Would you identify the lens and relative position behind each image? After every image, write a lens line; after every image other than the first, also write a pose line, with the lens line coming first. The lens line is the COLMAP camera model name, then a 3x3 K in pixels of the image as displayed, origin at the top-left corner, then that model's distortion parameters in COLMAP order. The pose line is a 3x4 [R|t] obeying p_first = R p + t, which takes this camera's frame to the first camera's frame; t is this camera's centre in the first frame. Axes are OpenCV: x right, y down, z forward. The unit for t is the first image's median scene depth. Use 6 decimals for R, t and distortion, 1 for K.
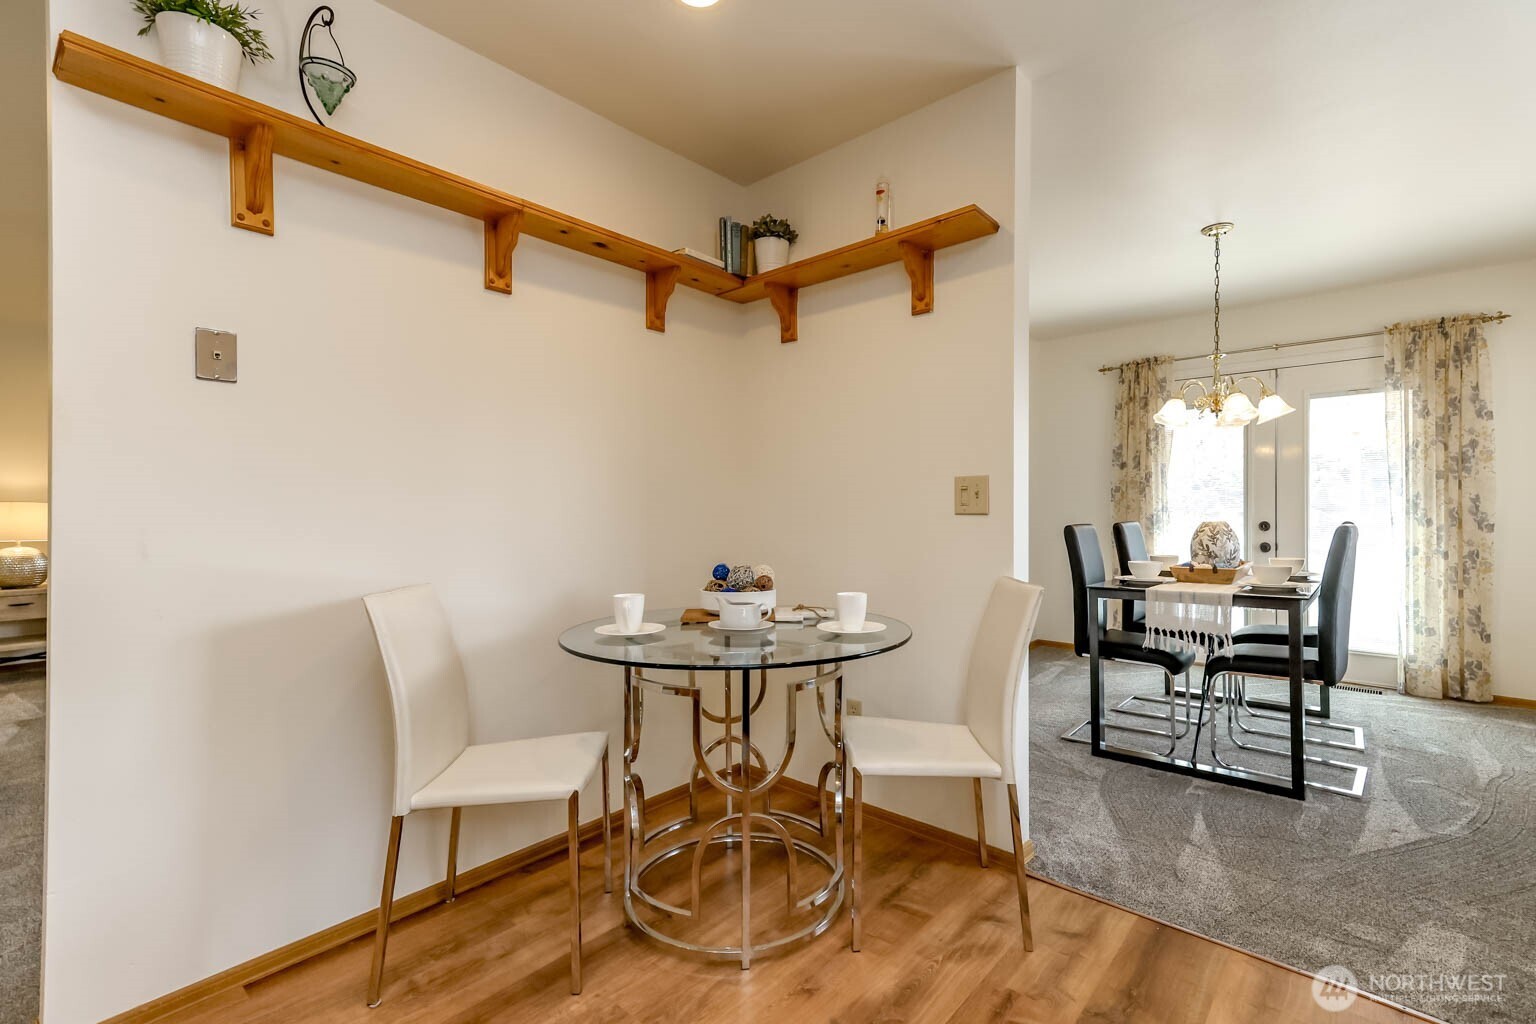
lens RADIAL K [[695.5, 0, 770.3], [0, 695.5, 513.9], [0, 0, 1]] dist [0.019064, -0.000100]
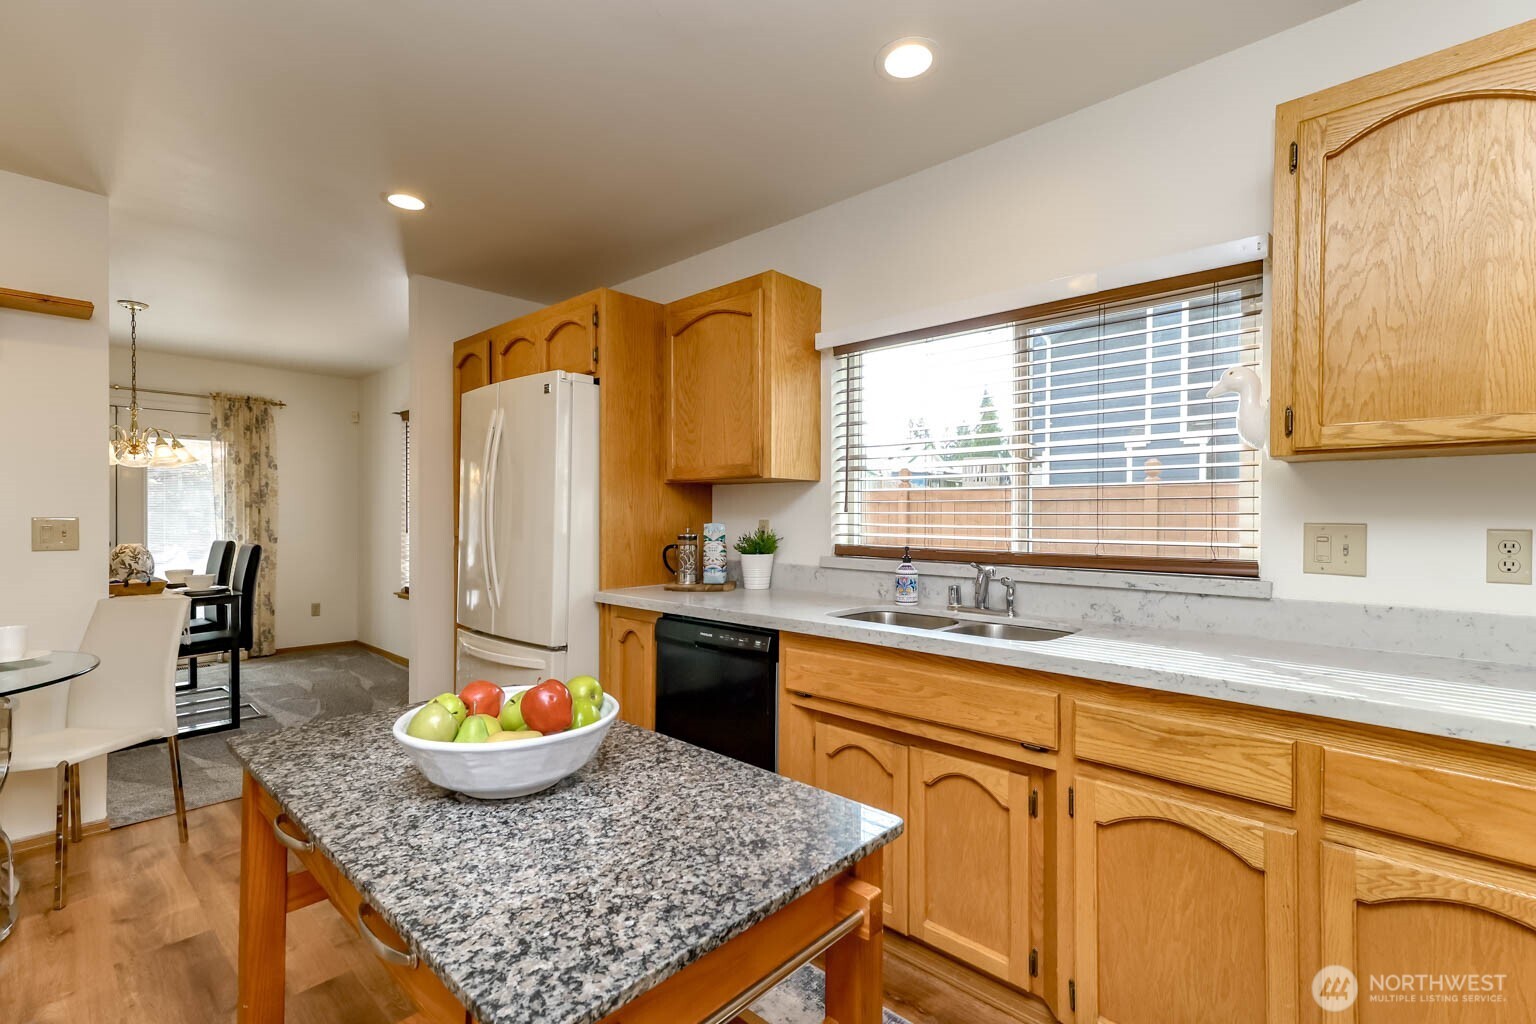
lens RADIAL K [[695.5, 0, 777.9], [0, 695.5, 514.3], [0, 0, 1]] dist [0.019064, -0.000100]
pose [[0.034881, 0.003816, 0.999384, -0.603886], [0.001137, 0.999992, -0.003858, -0.038345], [-0.999391, 0.001271, 0.034877, -0.177942]]
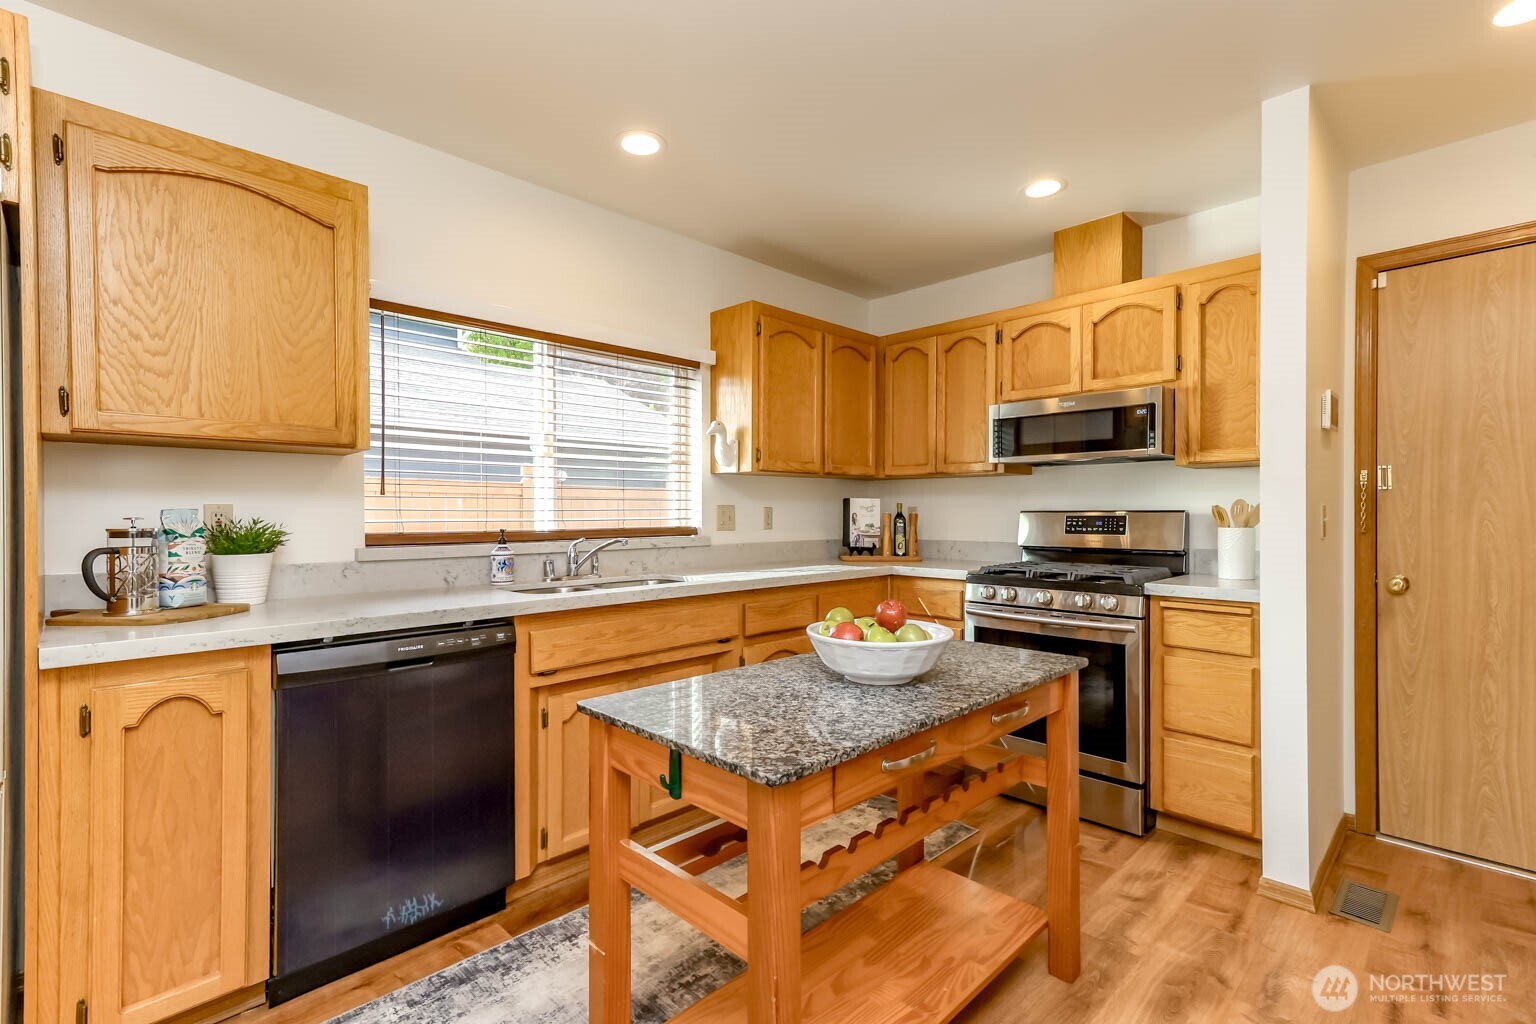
lens RADIAL K [[695.5, 0, 793.4], [0, 695.5, 516.6], [0, 0, 1]] dist [0.019064, -0.000100]
pose [[-0.998109, 0.006261, 0.061142, -0.216333], [0.006969, 0.999911, 0.011375, -0.026943], [-0.061065, 0.011780, -0.998064, 0.486773]]
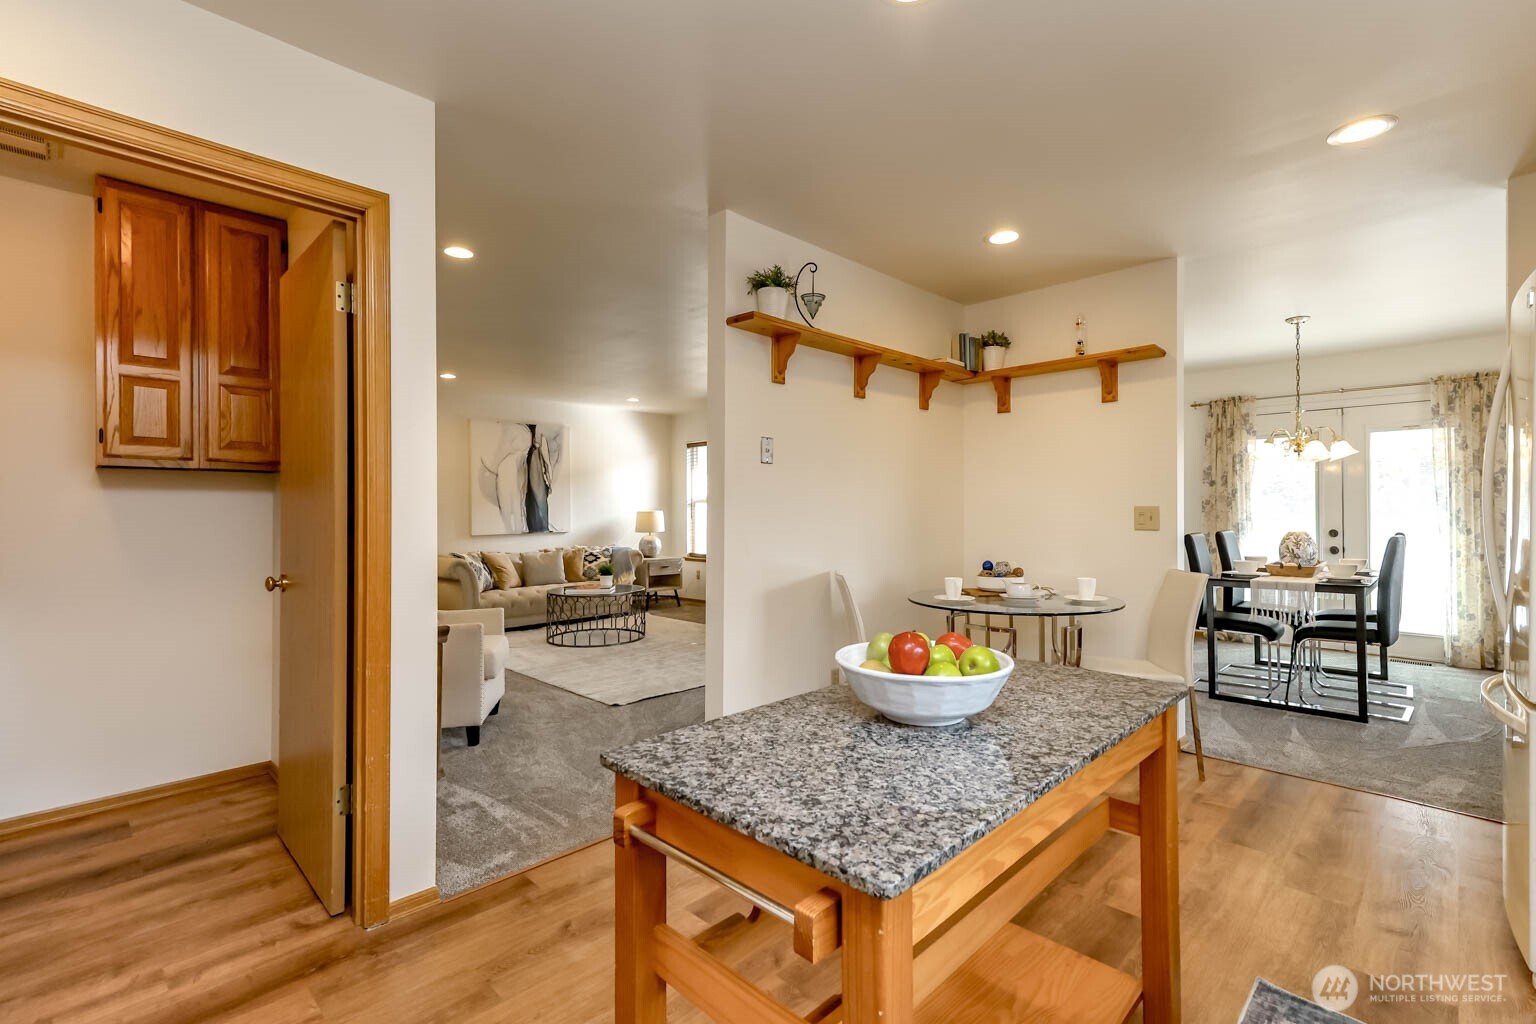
lens RADIAL K [[681.5, 0, 782.0], [0, 681.5, 504.7], [0, 0, 1]] dist [0.017175, 0.000281]
pose [[0.998503, 0.000438, -0.054696, -0.328465], [-0.001103, 0.999926, -0.012123, -0.027388], [0.054687, 0.012165, 0.998429, -0.438326]]
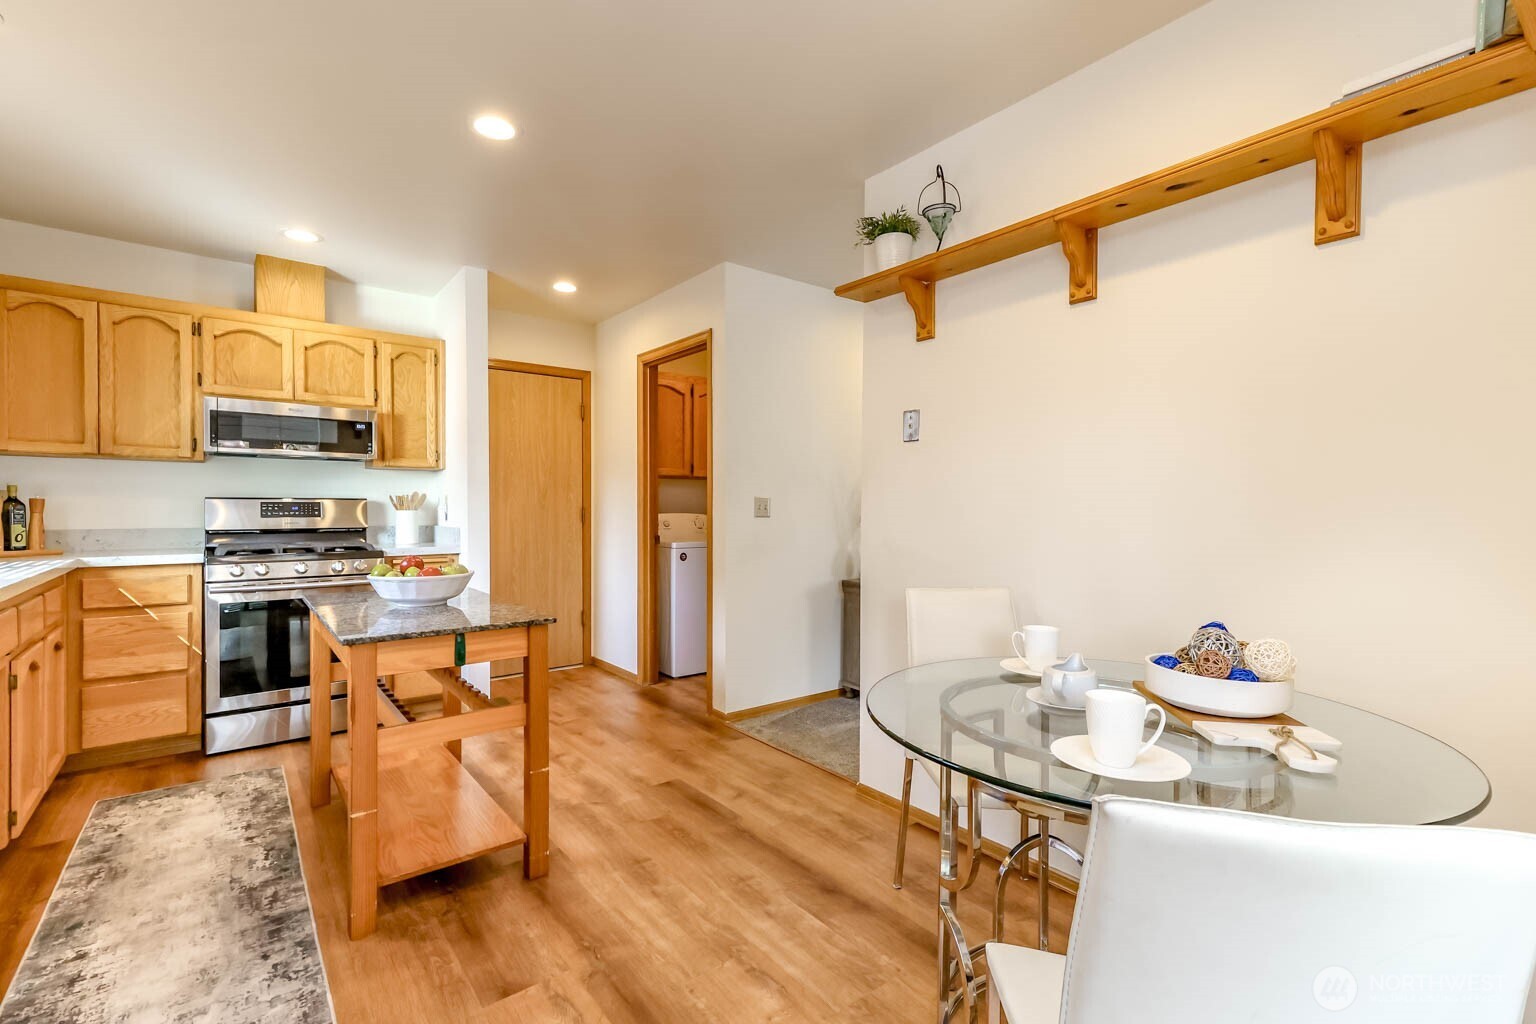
lens RADIAL K [[681.5, 0, 757.5], [0, 681.5, 511.2], [0, 0, 1]] dist [0.017175, 0.000281]
pose [[-0.217346, 0.013371, -0.976003, 0.429725], [-0.009763, 0.999826, 0.015871, -0.024623], [0.976046, 0.012978, -0.217177, 0.511488]]
